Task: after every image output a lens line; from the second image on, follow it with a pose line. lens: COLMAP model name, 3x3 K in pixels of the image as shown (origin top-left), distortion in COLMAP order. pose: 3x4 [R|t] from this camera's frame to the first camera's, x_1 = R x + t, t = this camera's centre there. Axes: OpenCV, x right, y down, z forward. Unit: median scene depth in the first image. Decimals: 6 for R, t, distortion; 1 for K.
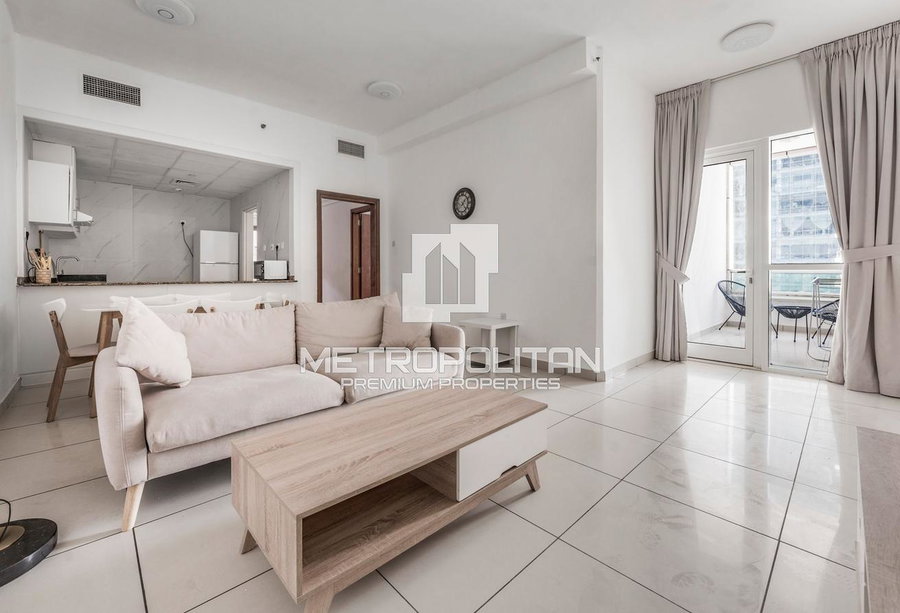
lens RADIAL K [[373.7, 0, 447.2], [0, 373.7, 296.9], [0, 0, 1]] dist [-0.013066, -0.000121]
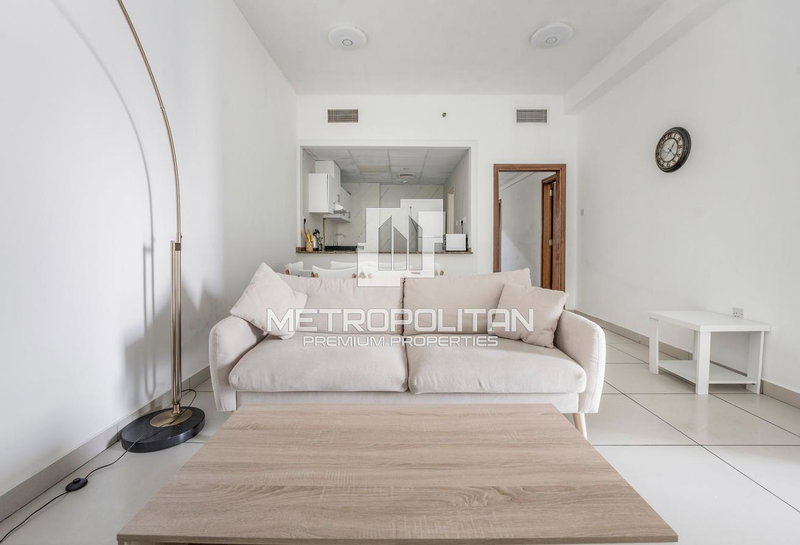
lens RADIAL K [[332.2, 0, 397.5], [0, 332.2, 264.0], [0, 0, 1]] dist [-0.013066, -0.000121]
pose [[0.724167, 0.040301, -0.688446, 0.122496], [-0.045942, 0.998893, 0.010149, -0.012839], [0.688093, 0.024279, 0.725217, 0.203983]]
